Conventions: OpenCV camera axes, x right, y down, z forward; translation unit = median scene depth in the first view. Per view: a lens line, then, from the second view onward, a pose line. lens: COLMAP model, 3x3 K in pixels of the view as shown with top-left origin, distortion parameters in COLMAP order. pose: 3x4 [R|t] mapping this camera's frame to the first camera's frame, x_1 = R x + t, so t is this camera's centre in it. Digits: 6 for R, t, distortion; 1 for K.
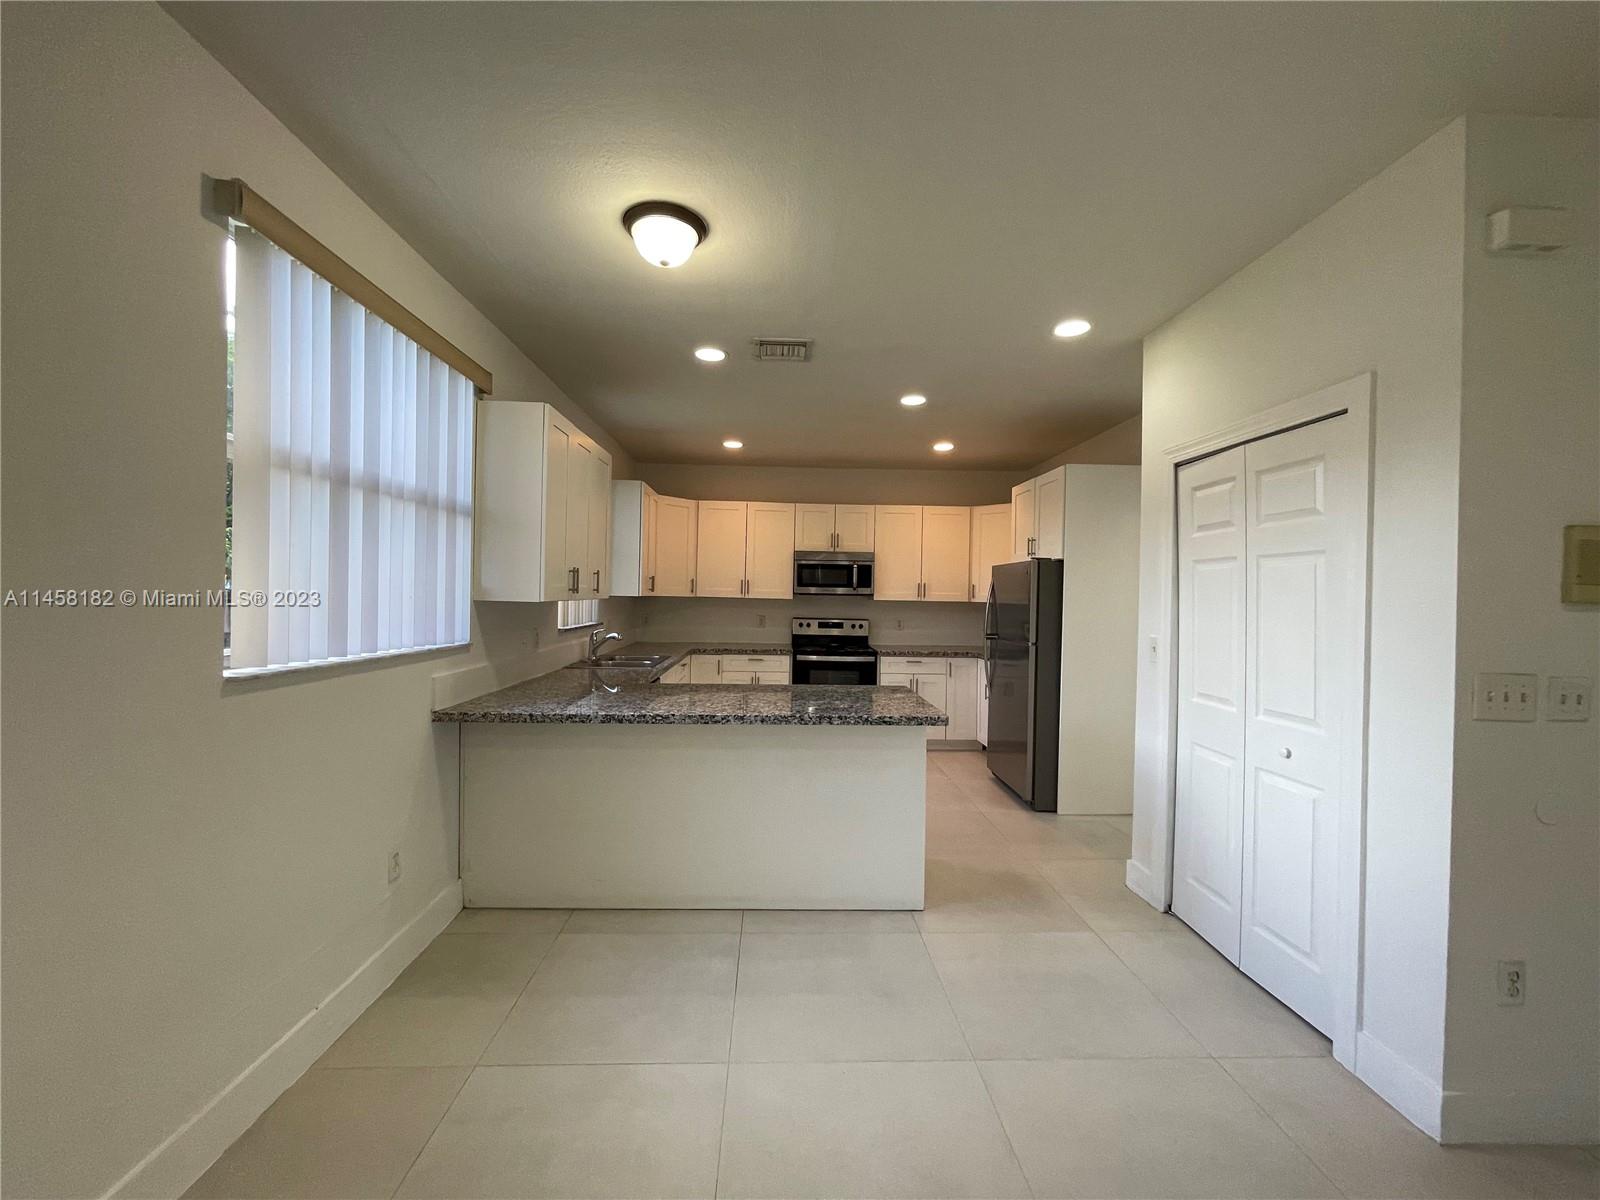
lens RADIAL K [[642.3, 0, 800.0], [0, 642.3, 600.0], [0, 0, 1]] dist [-0.010337, 0.000076]
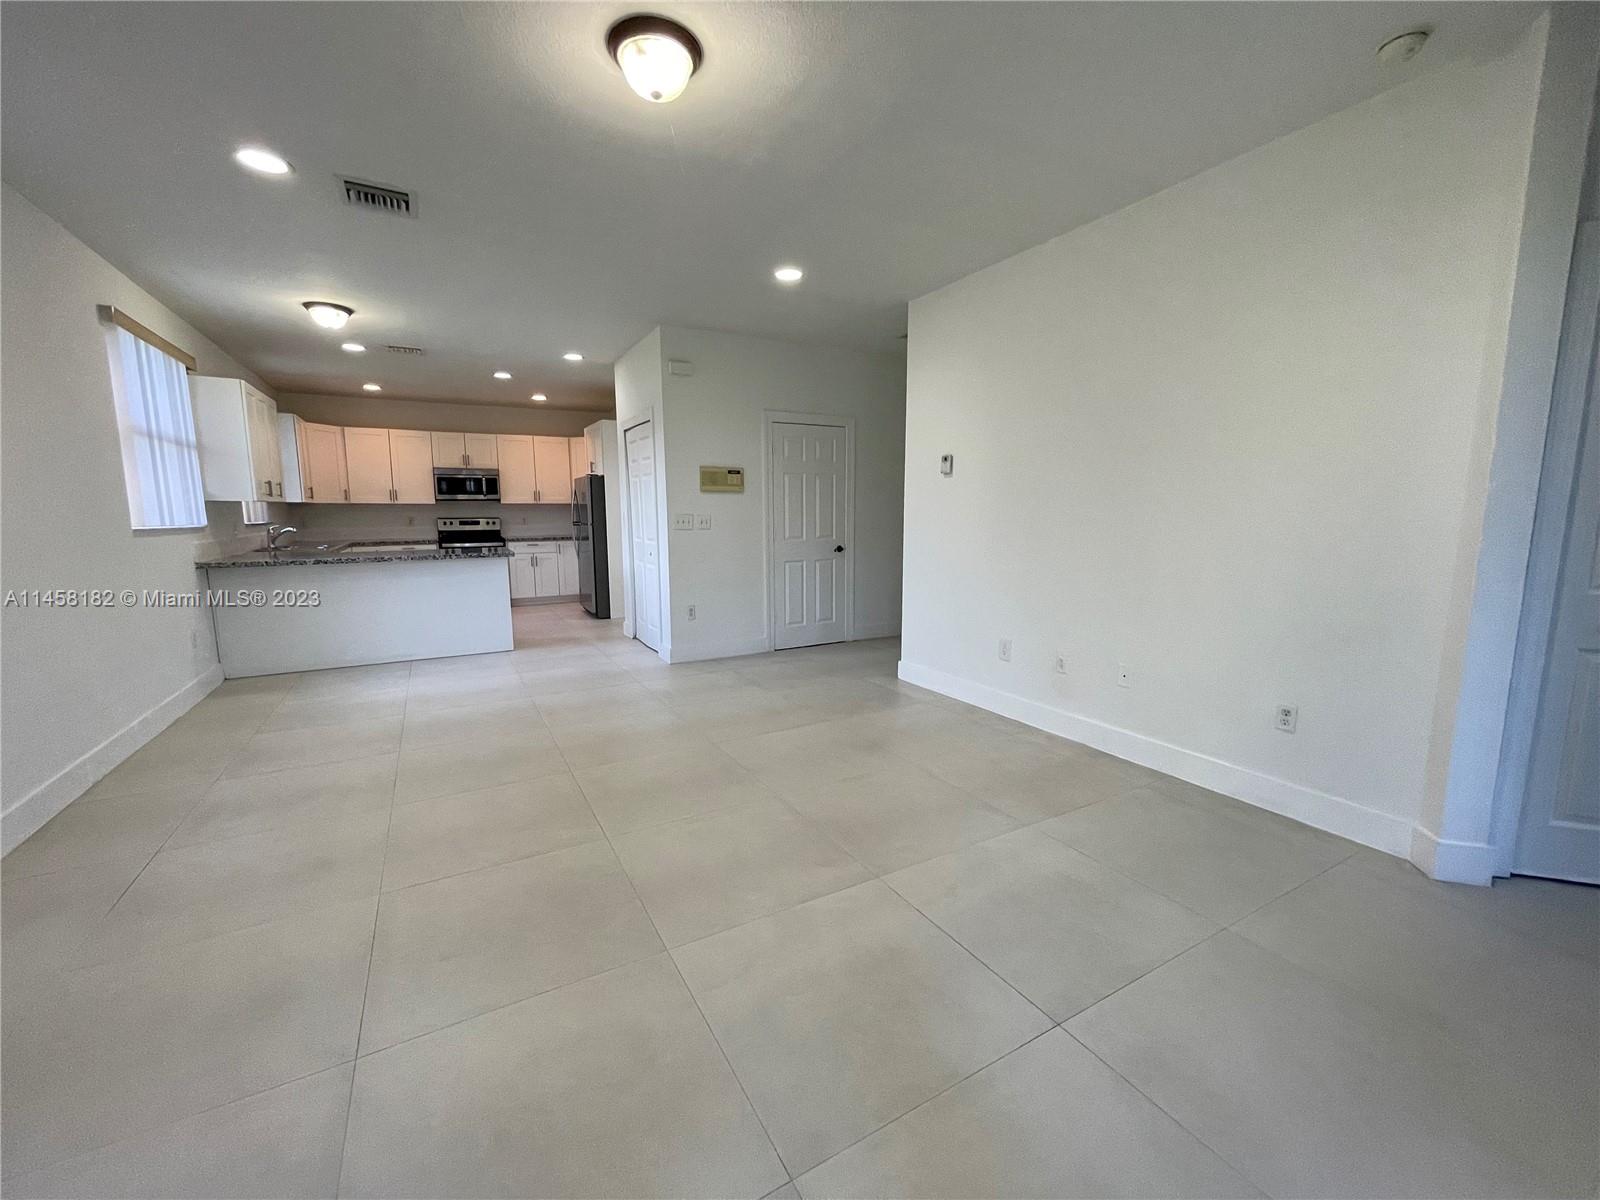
lens RADIAL K [[642.3, 0, 800.0], [0, 642.3, 600.0], [0, 0, 1]] dist [-0.010337, 0.000076]
pose [[0.888240, -0.084943, 0.451457, 0.071166], [0.023939, 0.989979, 0.139167, 0.047416], [-0.458755, -0.112807, 0.881373, -0.893347]]
